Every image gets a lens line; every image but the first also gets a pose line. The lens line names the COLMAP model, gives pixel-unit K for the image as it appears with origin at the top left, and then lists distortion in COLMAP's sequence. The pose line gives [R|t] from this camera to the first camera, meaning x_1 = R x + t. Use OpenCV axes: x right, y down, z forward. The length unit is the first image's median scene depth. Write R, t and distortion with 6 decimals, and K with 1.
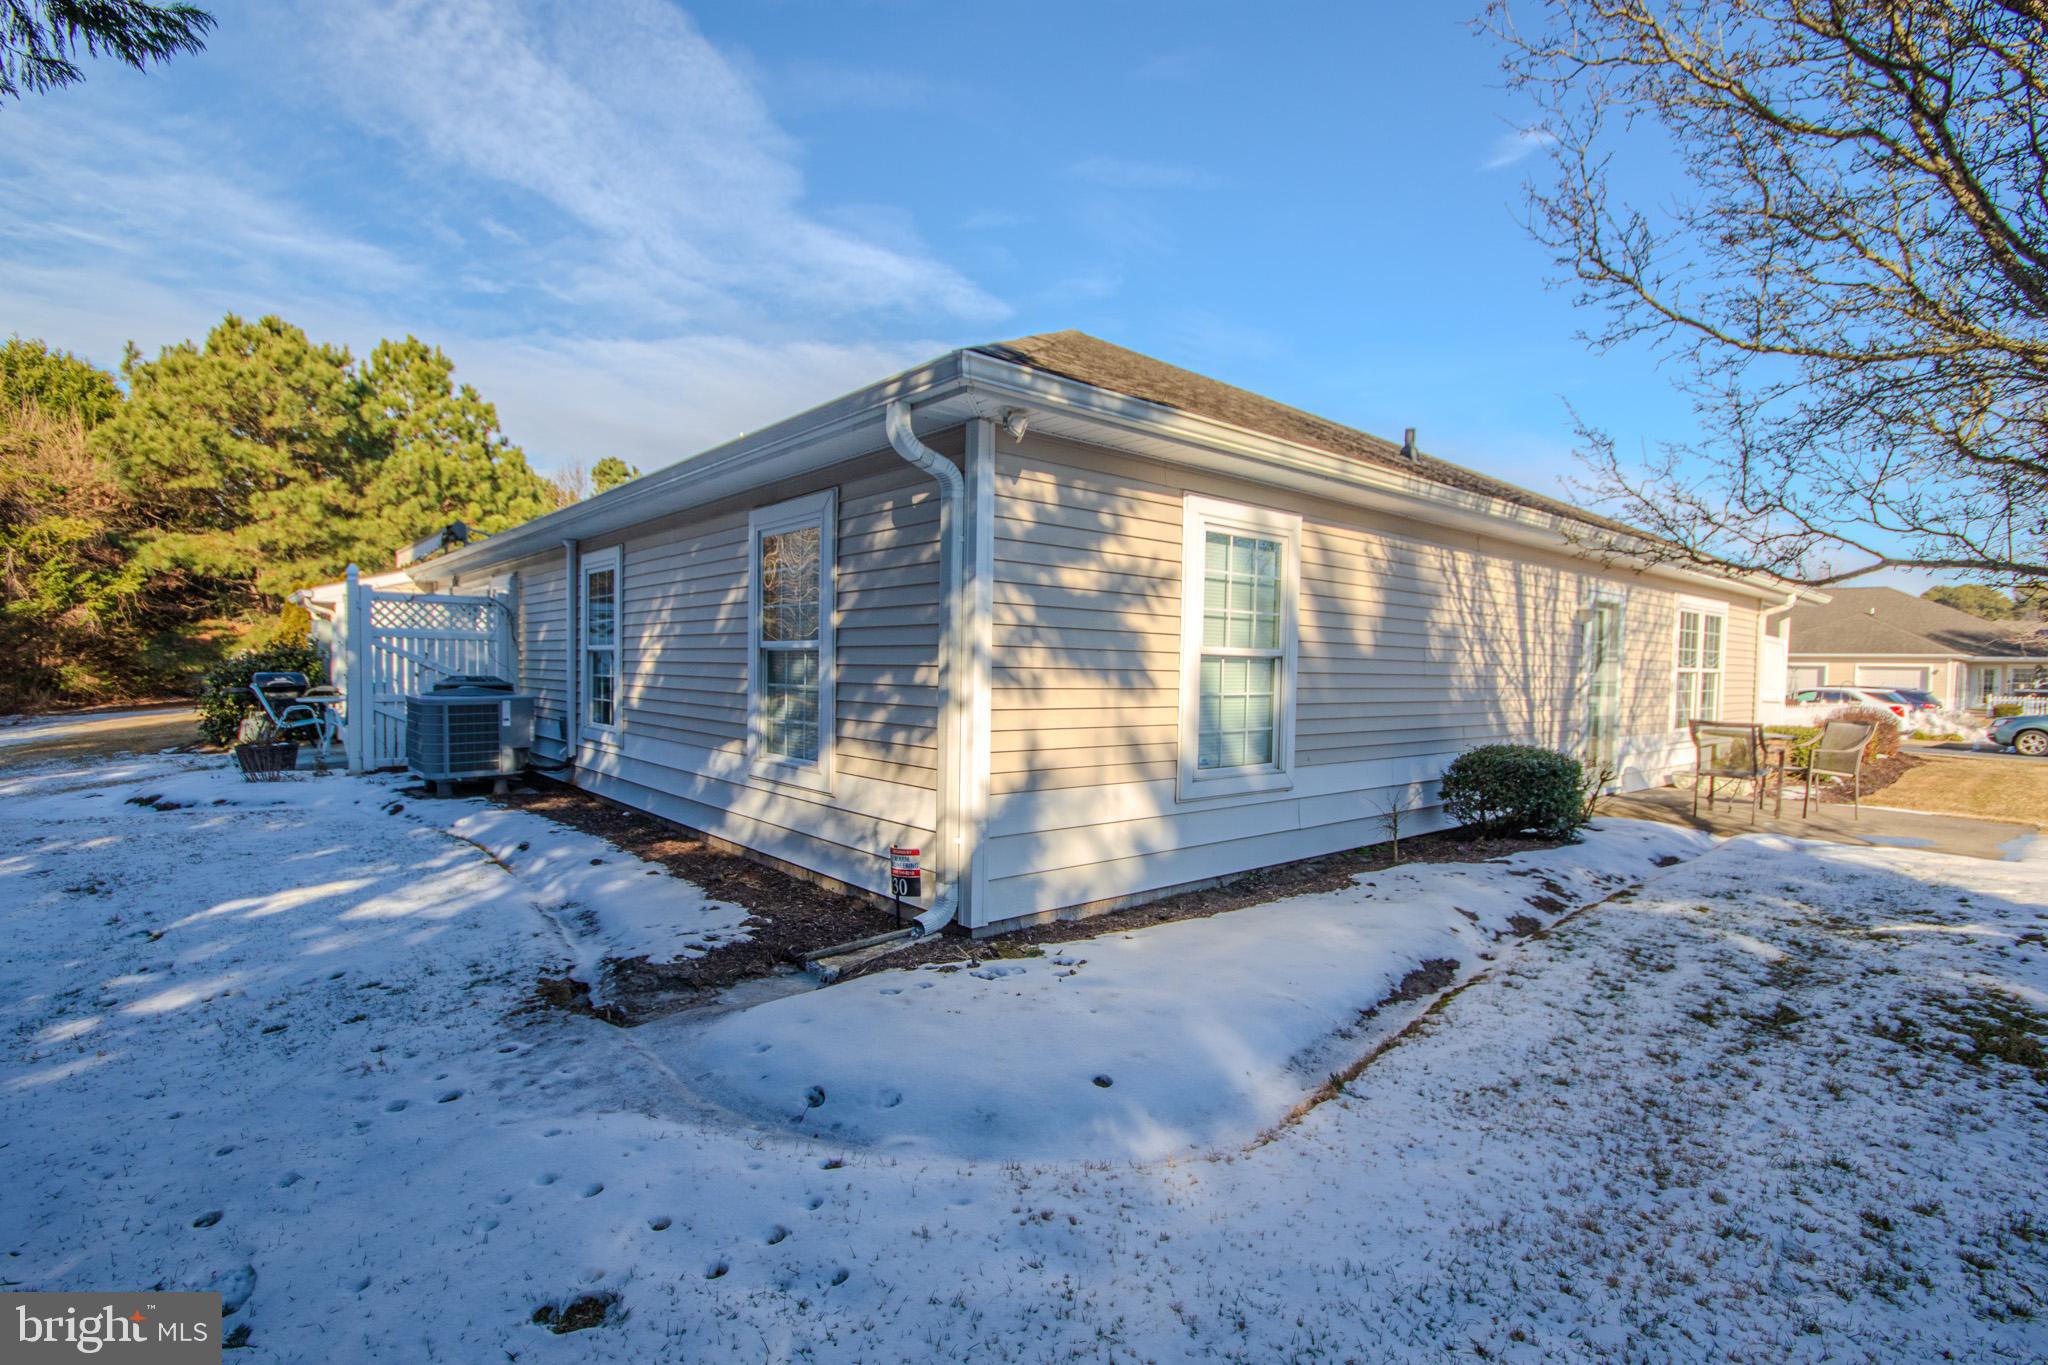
lens RADIAL K [[960.2, 0, 1029.3], [0, 960.2, 710.3], [0, 0, 1]] dist [0.012288, -0.013846]
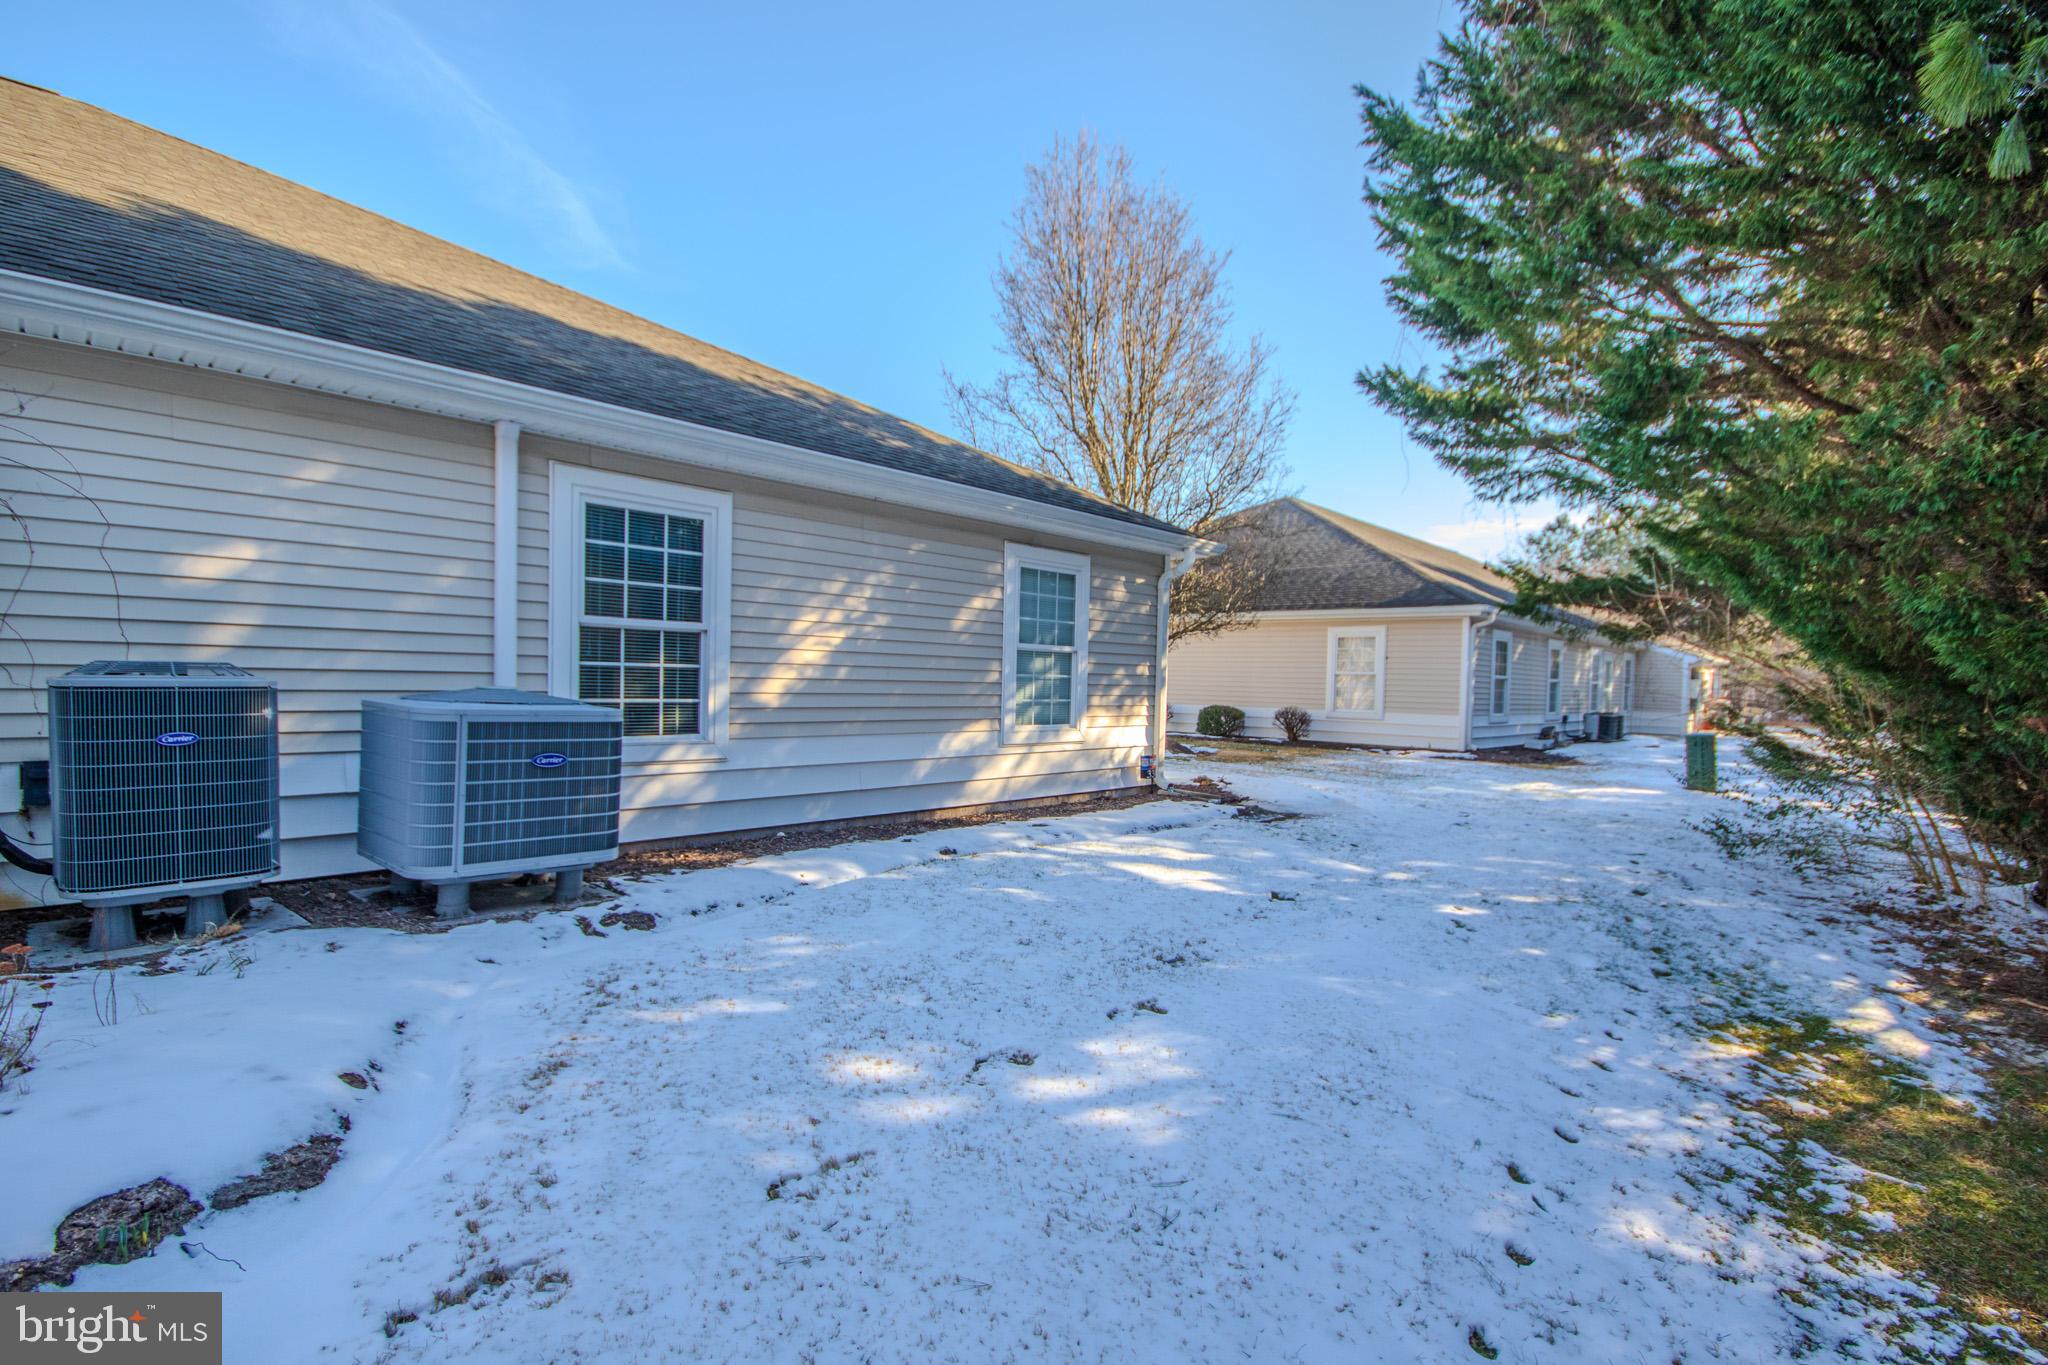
lens RADIAL K [[960.2, 0, 1029.3], [0, 960.2, 710.3], [0, 0, 1]] dist [0.012288, -0.013846]
pose [[-0.111554, -0.038807, 0.993000, -1.845239], [0.028737, 0.998693, 0.042257, -0.038414], [-0.993343, 0.033249, -0.110293, 1.289892]]
